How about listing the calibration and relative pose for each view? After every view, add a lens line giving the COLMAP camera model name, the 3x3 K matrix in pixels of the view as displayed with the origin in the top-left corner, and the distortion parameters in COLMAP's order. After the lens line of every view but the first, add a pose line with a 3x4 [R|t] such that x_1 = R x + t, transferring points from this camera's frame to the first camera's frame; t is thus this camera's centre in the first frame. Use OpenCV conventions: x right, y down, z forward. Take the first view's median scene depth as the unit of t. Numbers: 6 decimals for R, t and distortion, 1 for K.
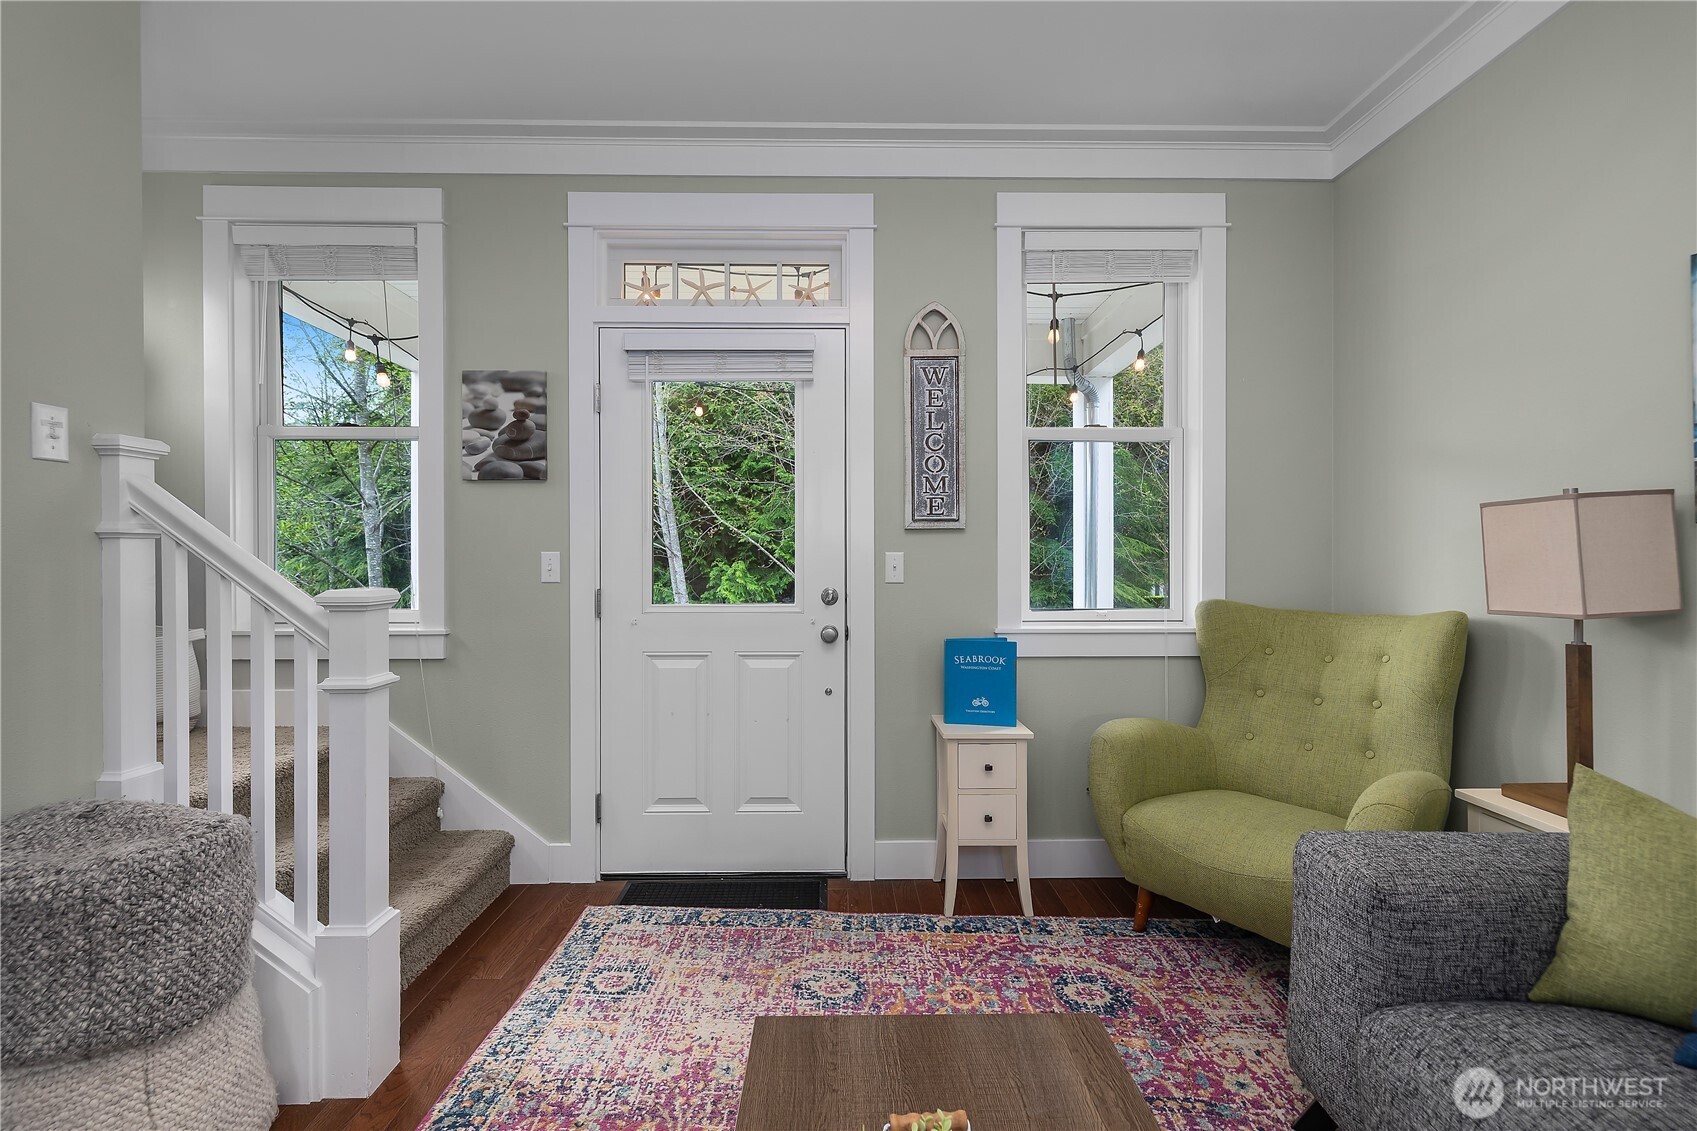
lens RADIAL K [[721.4, 0, 848.5], [0, 721.4, 558.1], [0, 0, 1]] dist [0.005448, -0.002314]
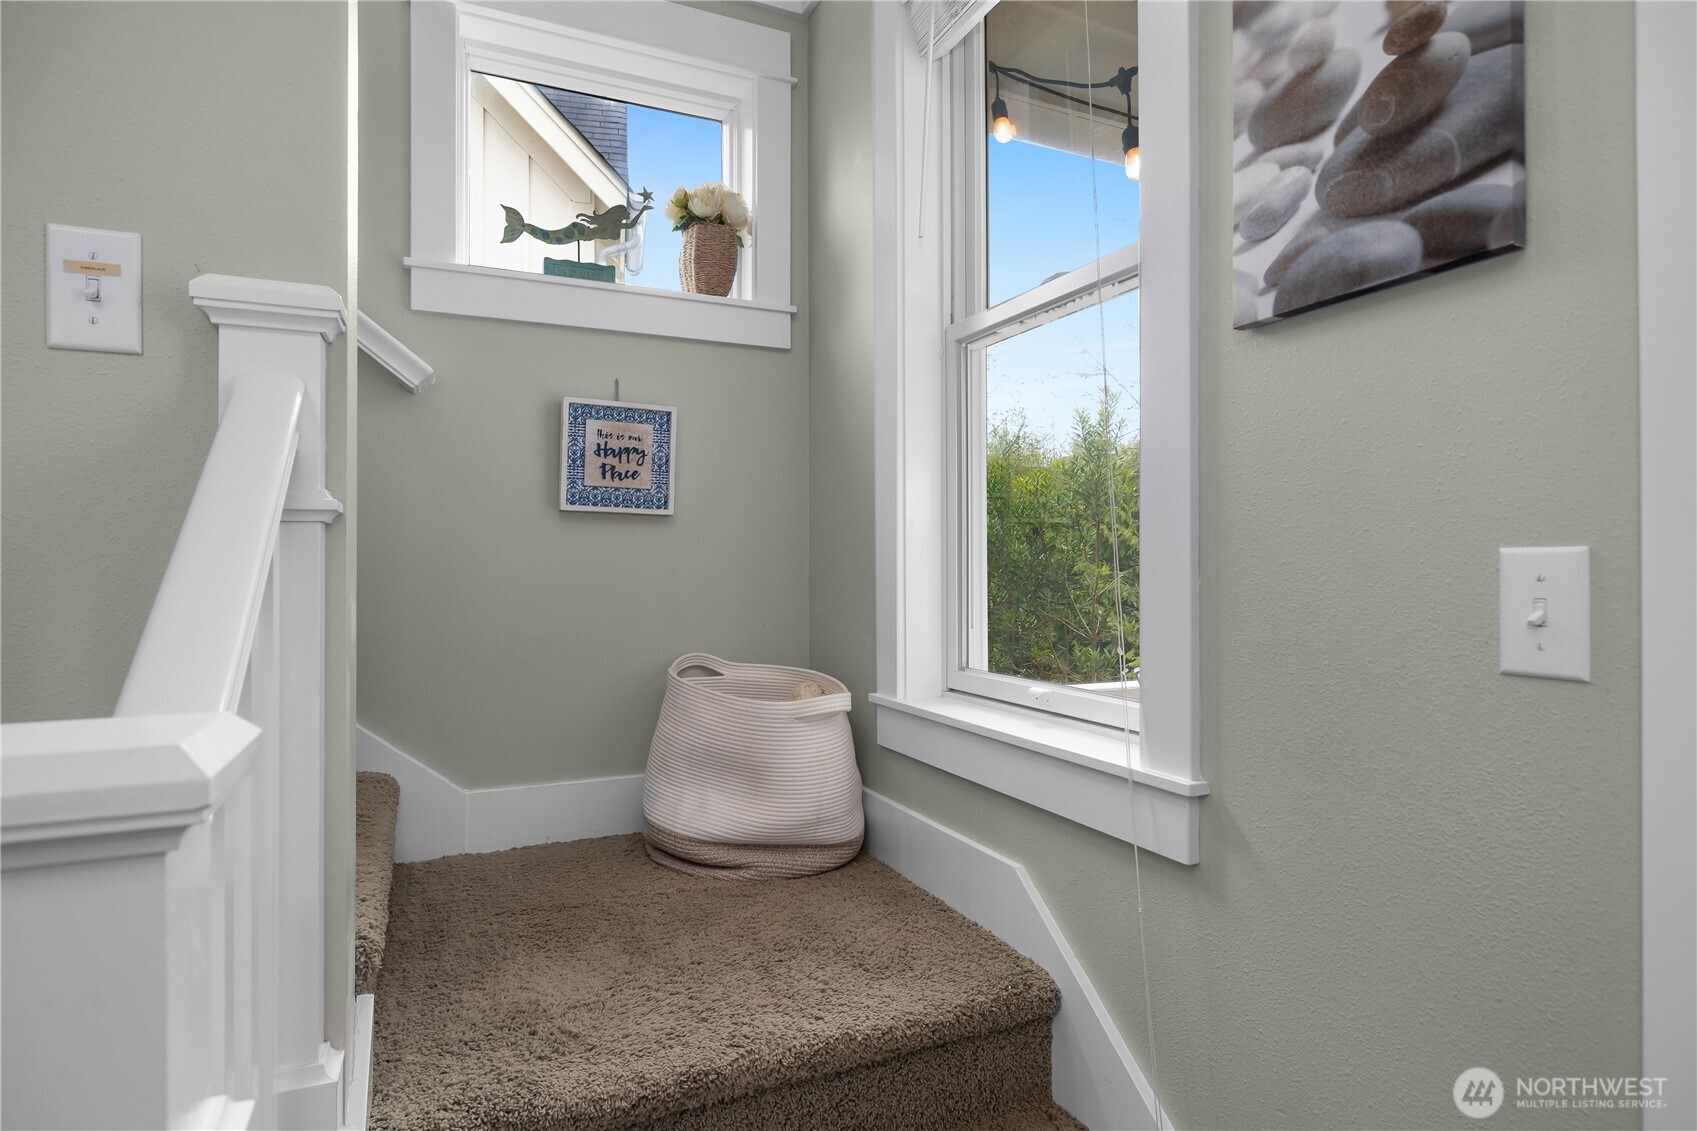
lens RADIAL K [[927.0, 0, 804.5], [0, 927.0, 563.6], [0, 0, 1]] dist [-0.002033, 0.005874]
pose [[0.376554, -0.004657, -0.926383, -0.224594], [-0.003973, 0.999970, -0.006642, 0.000023], [0.926386, 0.006182, 0.376524, 0.669316]]
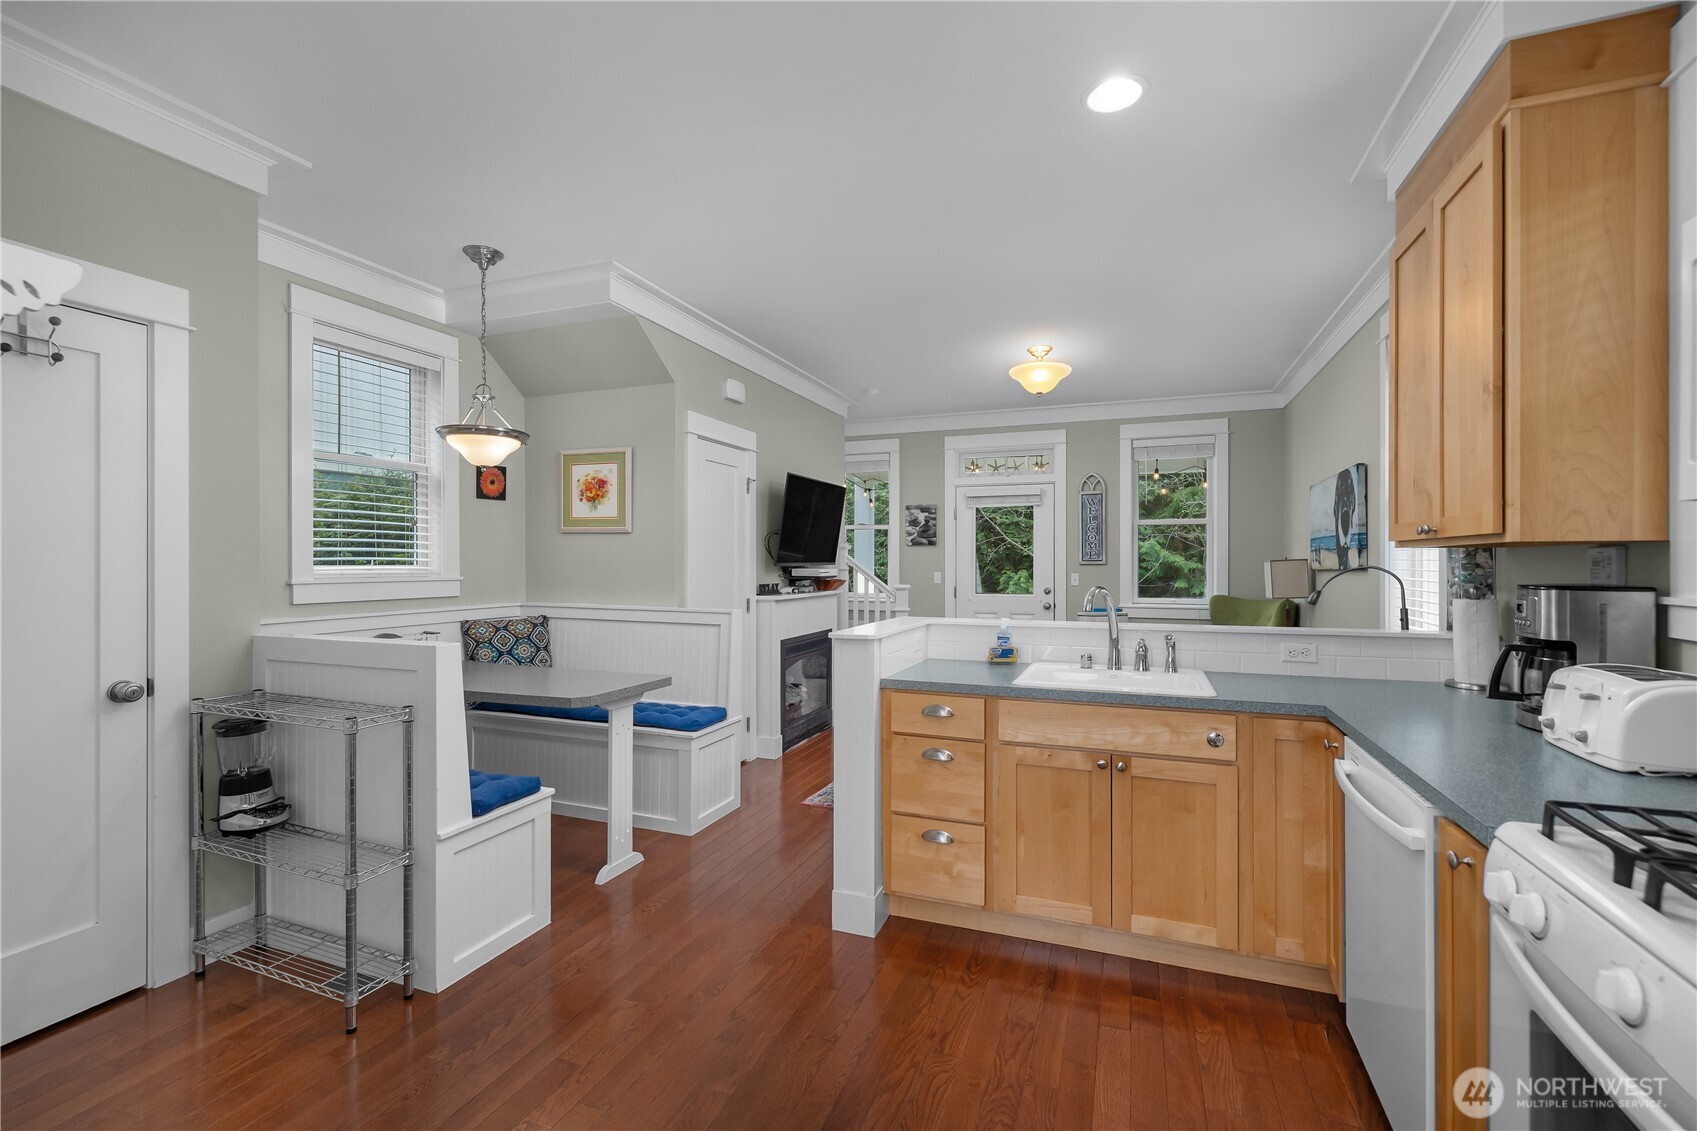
lens RADIAL K [[721.4, 0, 843.6], [0, 721.4, 561.9], [0, 0, 1]] dist [0.005448, -0.002314]
pose [[0.918518, 0.002201, -0.395374, 0.321447], [-0.002324, 0.999997, 0.000167, -0.046290], [0.395373, 0.000765, 0.918520, -1.585822]]
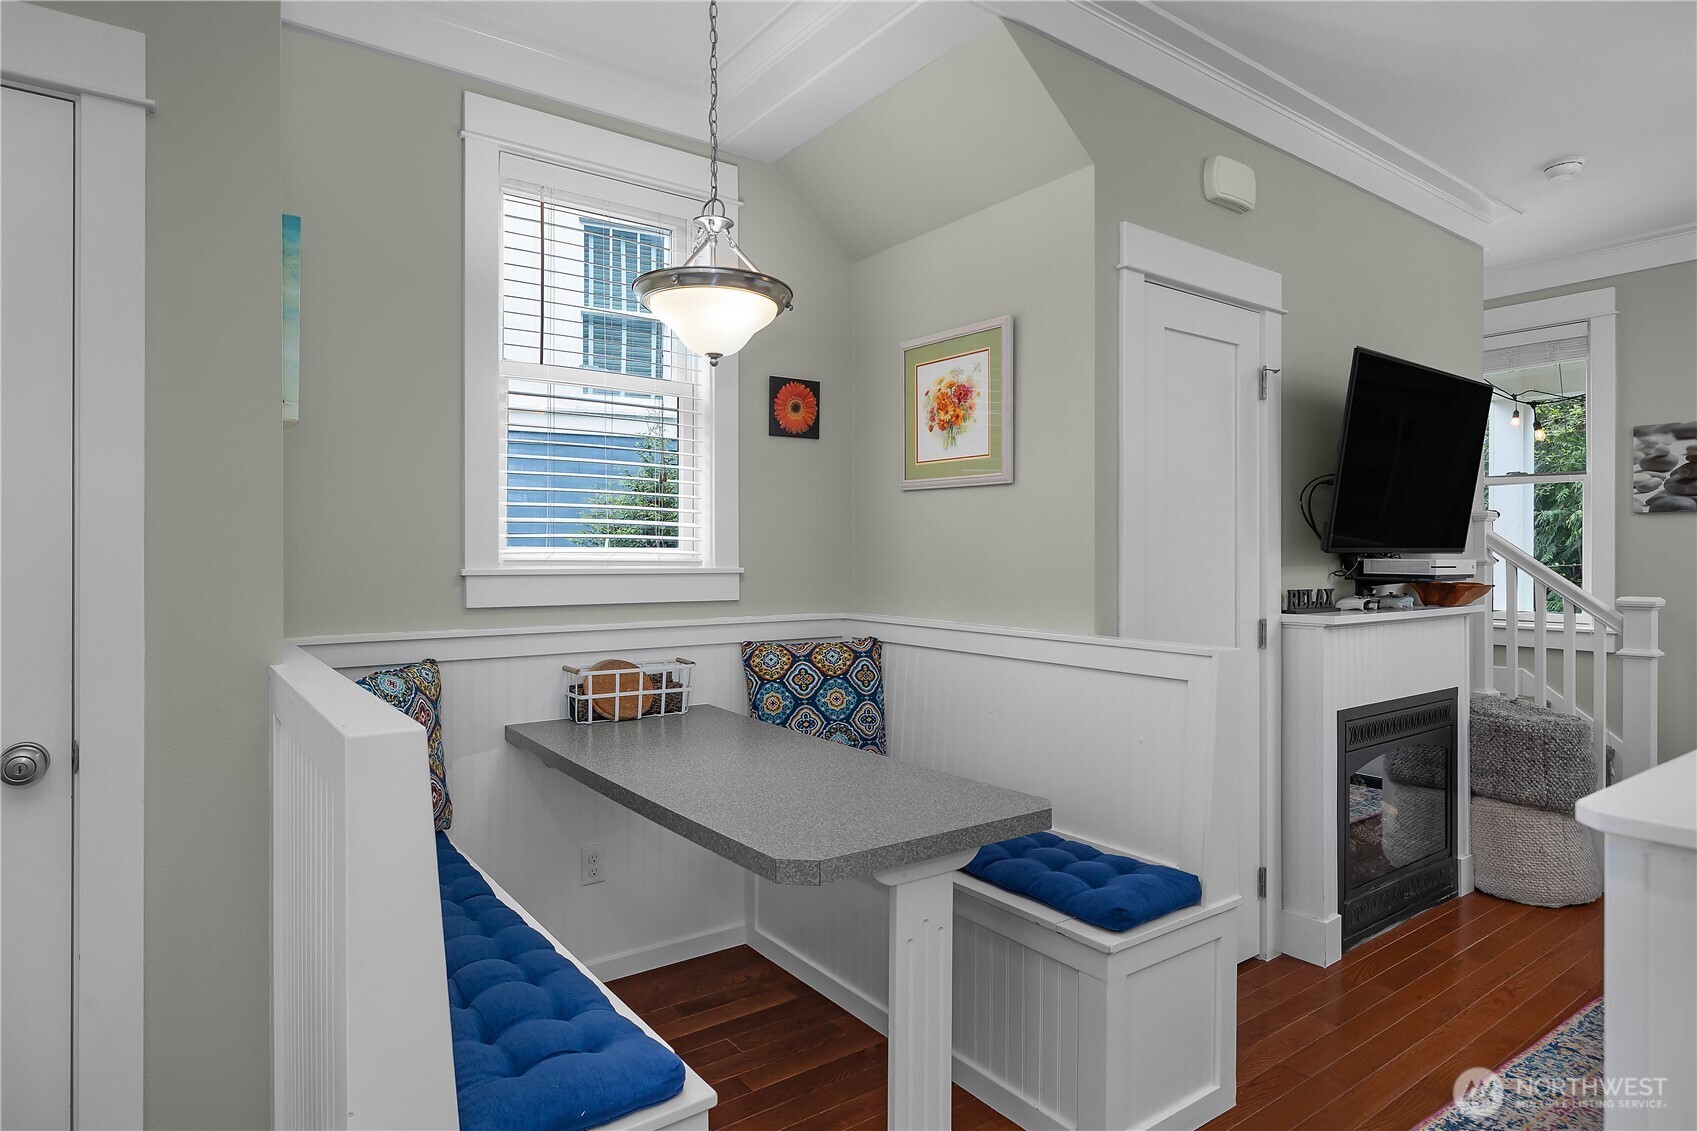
lens RADIAL K [[927.0, 0, 872.2], [0, 927.0, 554.4], [0, 0, 1]] dist [-0.002033, 0.005874]
pose [[0.581565, 0.001487, -0.813499, 0.014656], [-0.003593, 0.999993, -0.000741, -0.028935], [0.813492, 0.003354, 0.581566, -1.040097]]
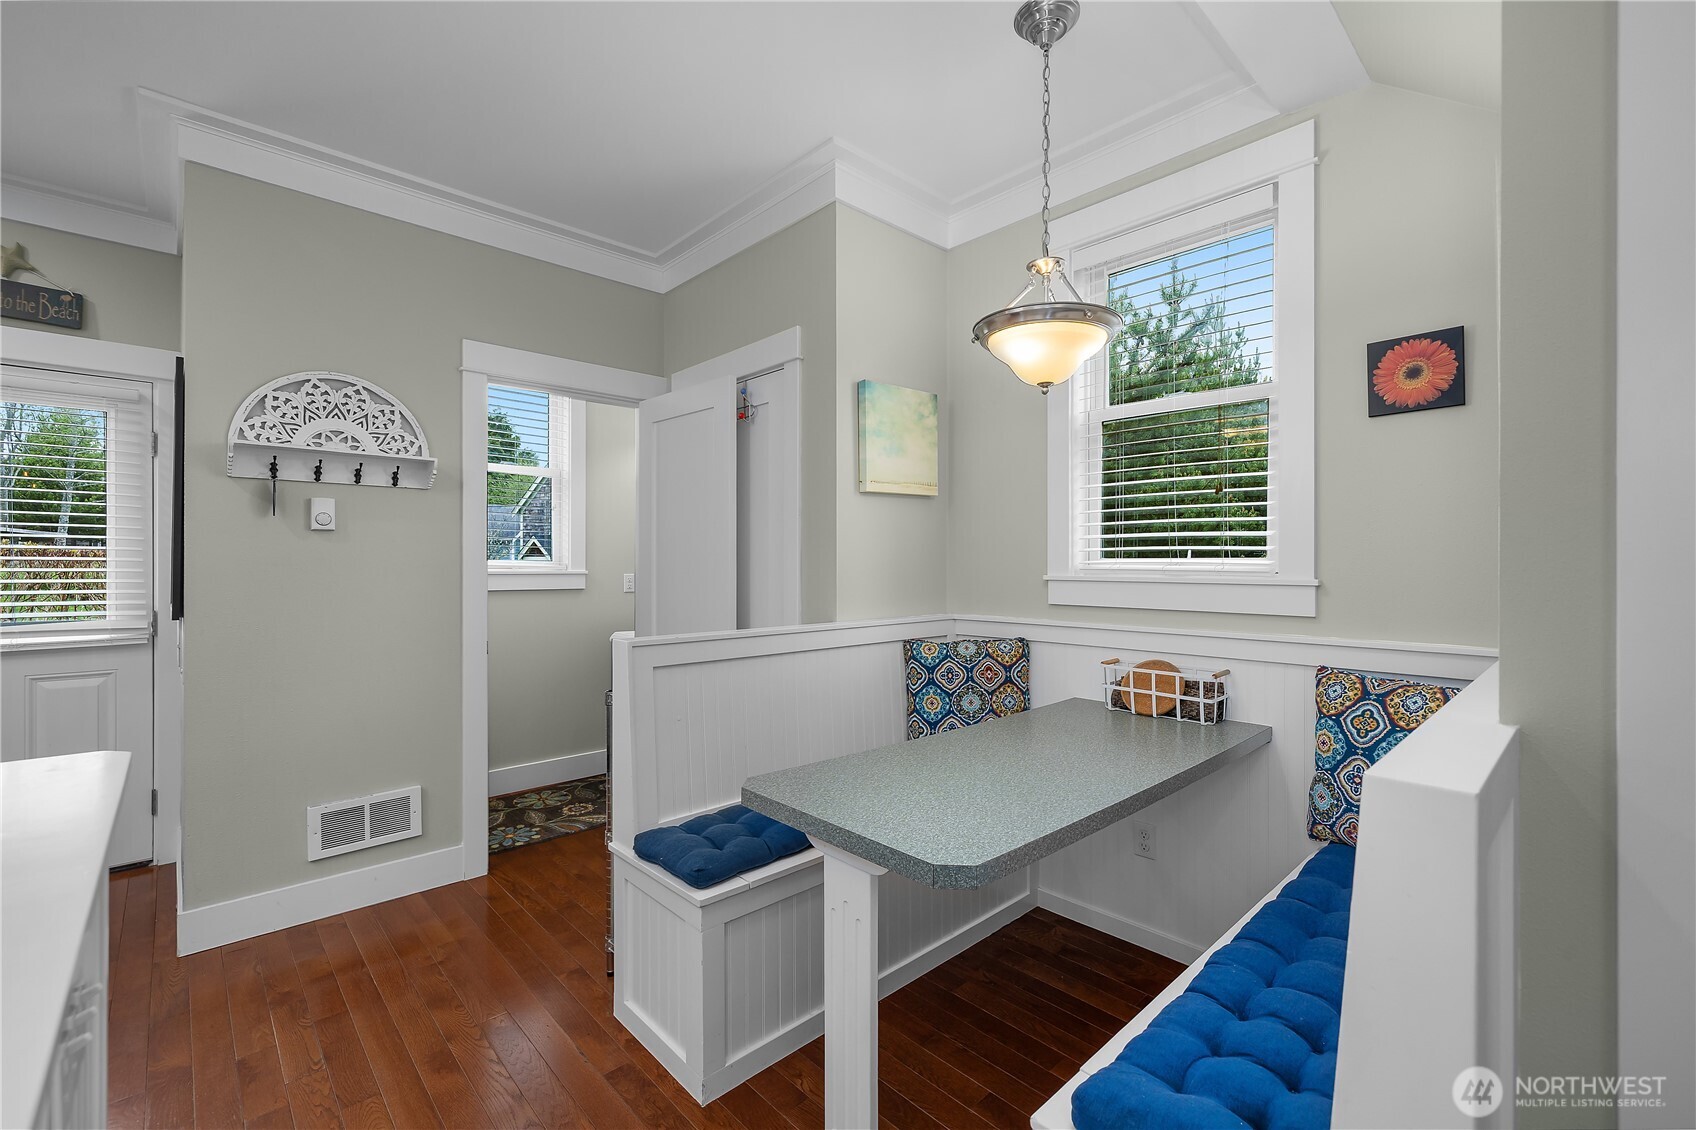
lens RADIAL K [[721.0, 0, 825.9], [0, 721.0, 568.3], [0, 0, 1]] dist [0.005448, -0.002314]
pose [[-0.750601, 0.004231, -0.660742, -0.111496], [-0.001062, 0.999970, 0.007610, -0.030562], [0.660755, 0.006414, -0.750574, -0.252243]]
